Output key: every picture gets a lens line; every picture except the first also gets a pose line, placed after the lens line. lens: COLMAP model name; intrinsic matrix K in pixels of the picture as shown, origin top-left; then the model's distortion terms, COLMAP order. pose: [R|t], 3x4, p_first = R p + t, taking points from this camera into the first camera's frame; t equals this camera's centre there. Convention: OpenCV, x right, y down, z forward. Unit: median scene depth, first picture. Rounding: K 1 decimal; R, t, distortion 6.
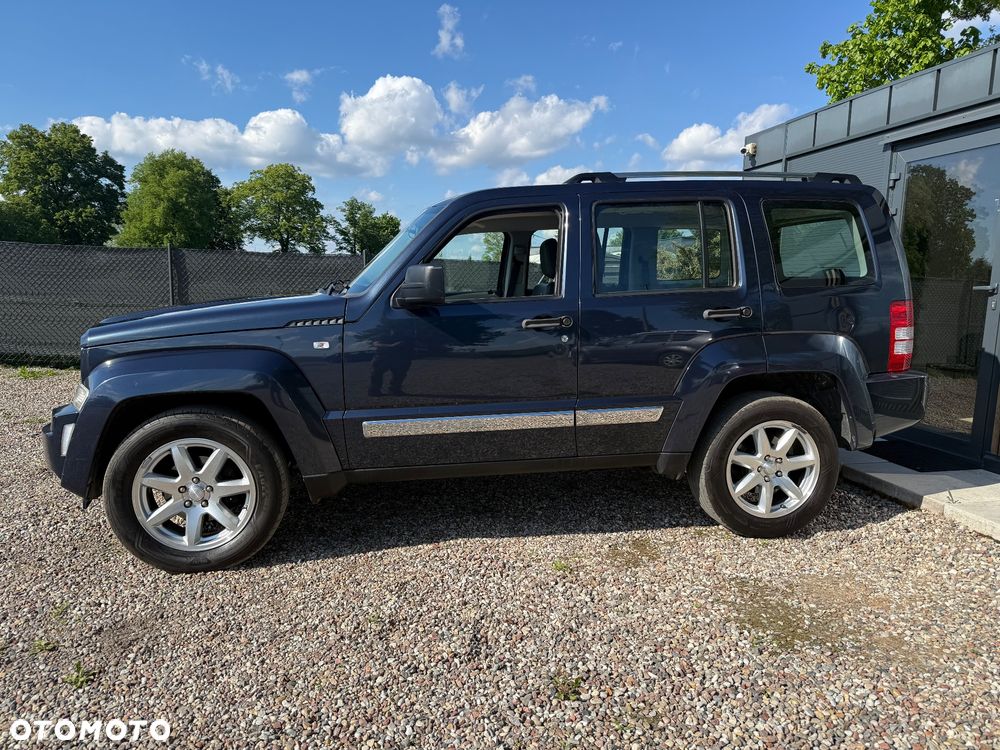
lens RADIAL K [[694.1, 0, 500.0], [0, 694.1, 375.0], [0, 0, 1]] dist [0.005451, 0.000884]
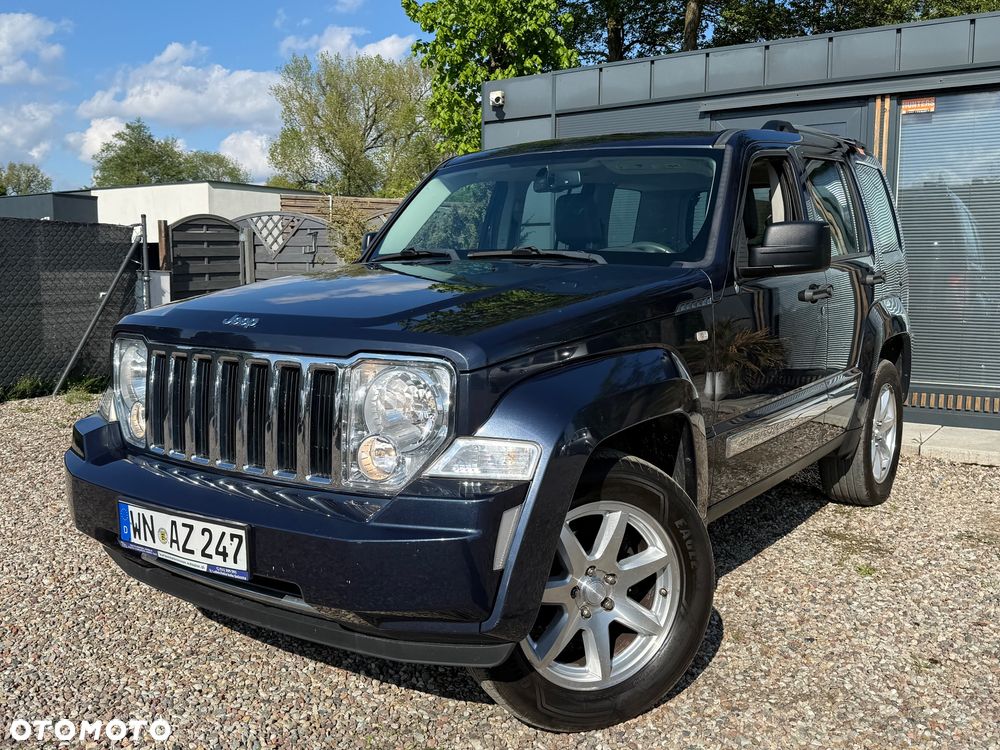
lens RADIAL K [[942.0, 0, 492.4], [0, 942.0, 351.2], [0, 0, 1]] dist [0.138037, -0.277303]
pose [[0.712412, -0.081685, 0.696991, -0.954282], [0.109215, 0.994006, 0.004864, -0.048859], [-0.693211, 0.072656, 0.717063, 0.394206]]
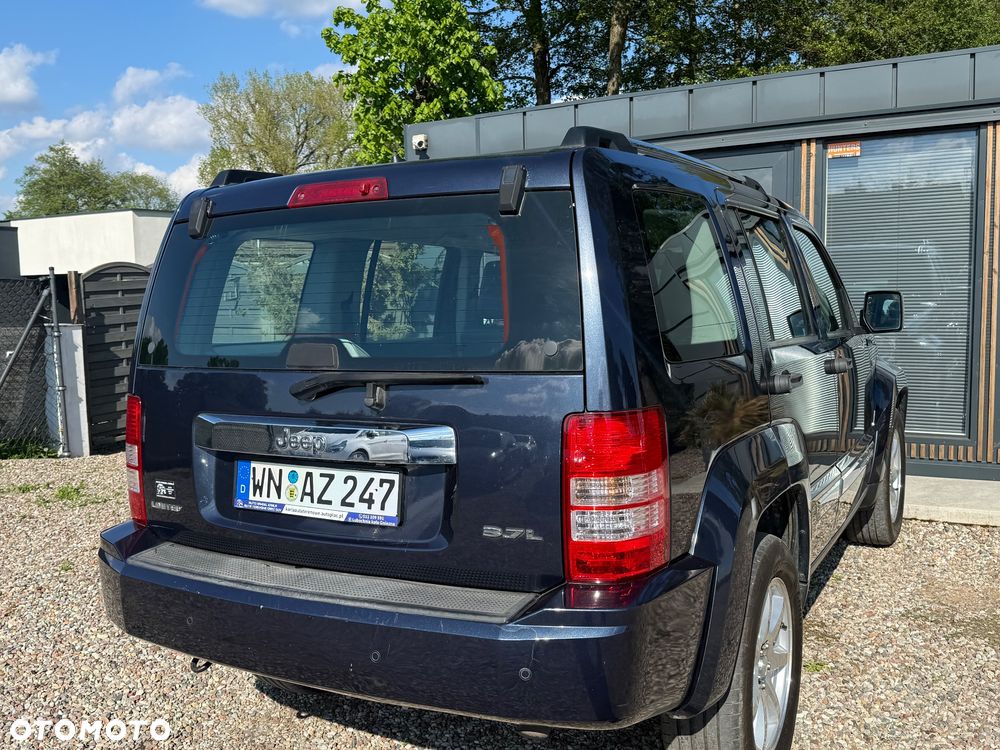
lens RADIAL K [[931.8, 0, 489.4], [0, 931.8, 359.8], [0, 0, 1]] dist [0.160870, -0.323849]
pose [[0.665941, -0.102996, 0.738860, -0.871514], [0.141809, 0.989842, 0.010168, -0.137529], [-0.732402, 0.098006, 0.673782, 0.430369]]
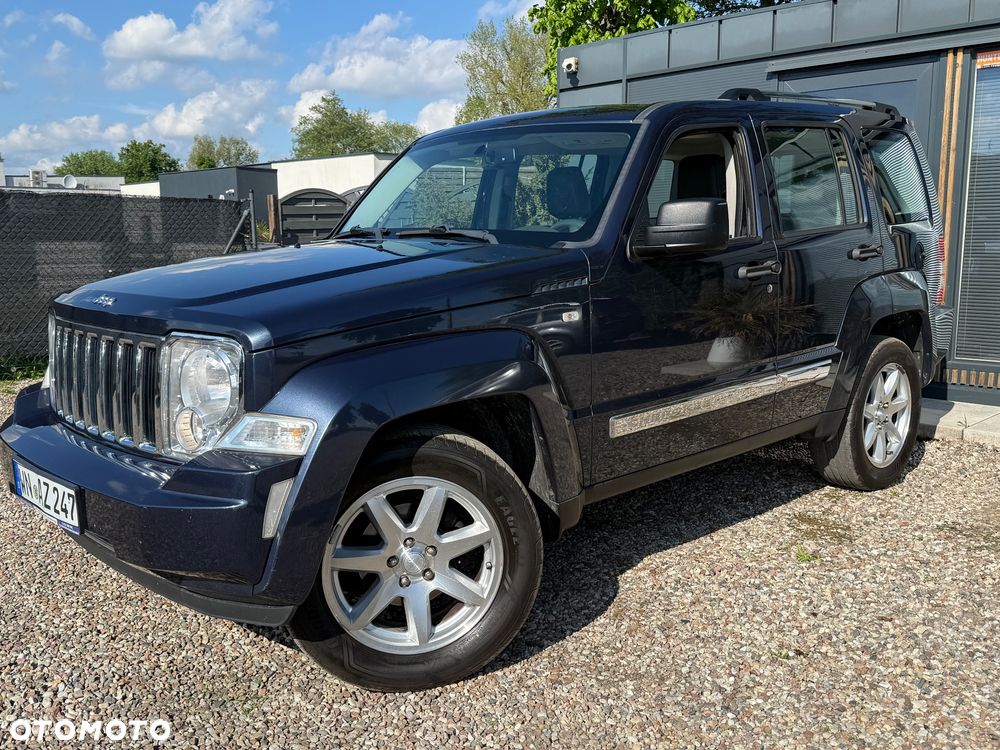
lens RADIAL K [[941.1, 0, 503.5], [0, 941.1, 363.6], [0, 0, 1]] dist [0.161982, -0.318047]
pose [[0.829075, -0.101872, 0.549779, -0.748216], [0.099587, 0.994445, 0.034087, -0.030394], [-0.550198, 0.026490, 0.834614, 0.196610]]
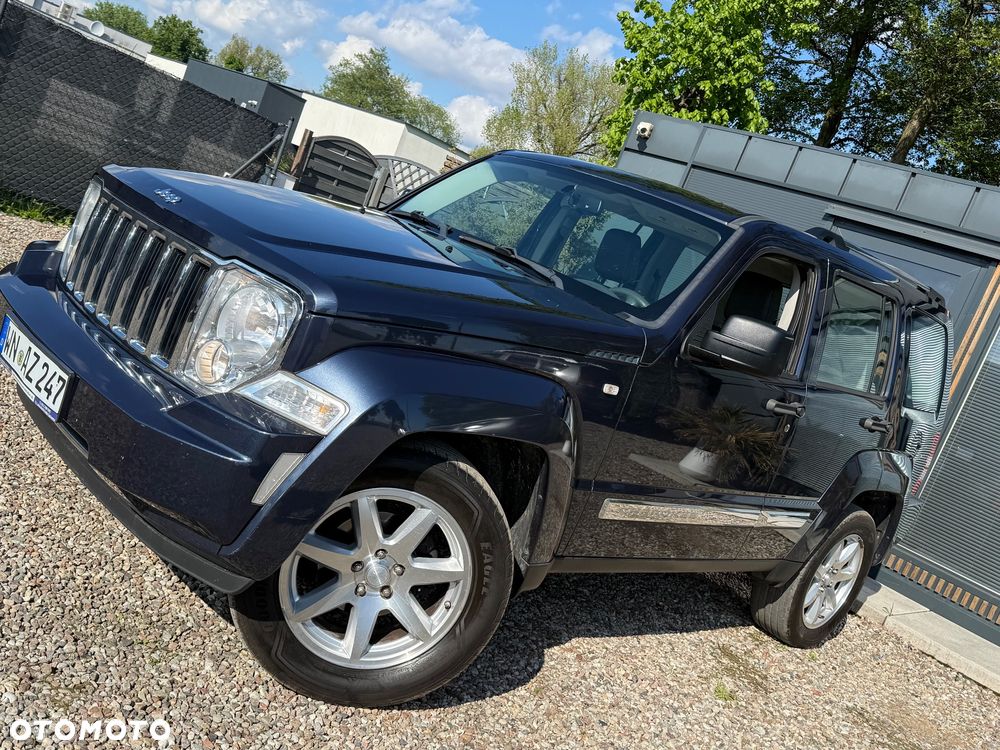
lens RADIAL K [[942.2, 0, 512.7], [0, 942.2, 361.1], [0, 0, 1]] dist [0.138225, -0.254614]
pose [[0.764531, 0.212992, 0.608381, -0.803502], [-0.275456, 0.961266, 0.009619, -0.045713], [-0.582767, -0.174936, 0.793587, 0.267378]]
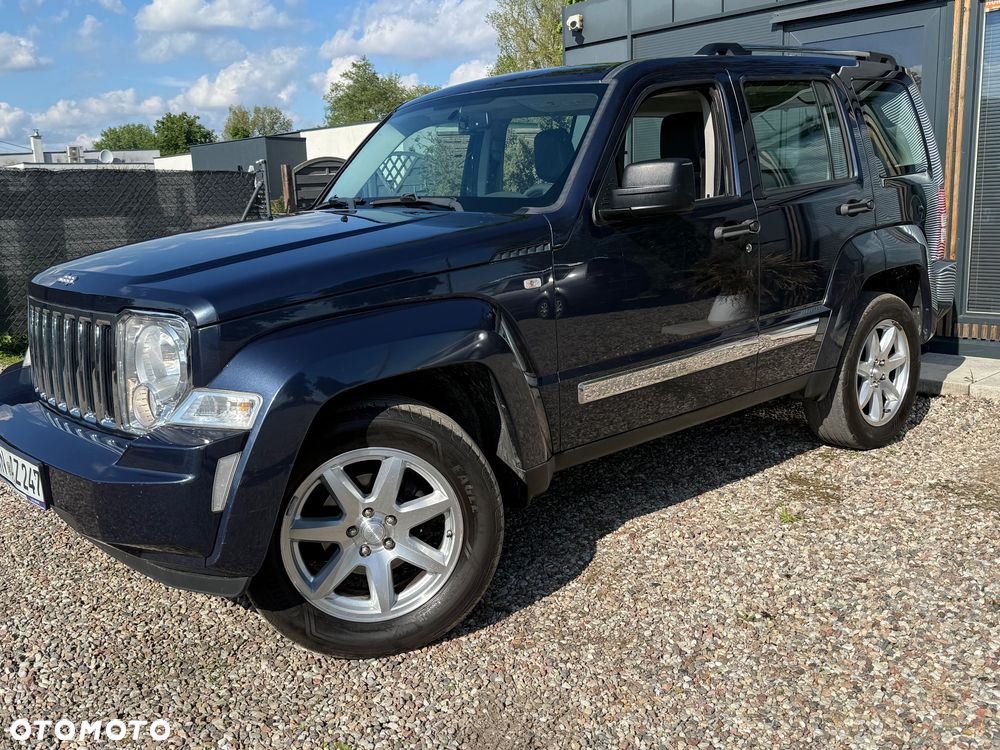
lens RADIAL K [[940.9, 0, 504.2], [0, 940.9, 359.1], [0, 0, 1]] dist [0.165996, -0.328295]
pose [[0.847994, -0.139820, 0.511230, -0.689243], [0.124957, 0.990126, 0.063528, -0.027239], [-0.515065, 0.010011, 0.857093, 0.161470]]
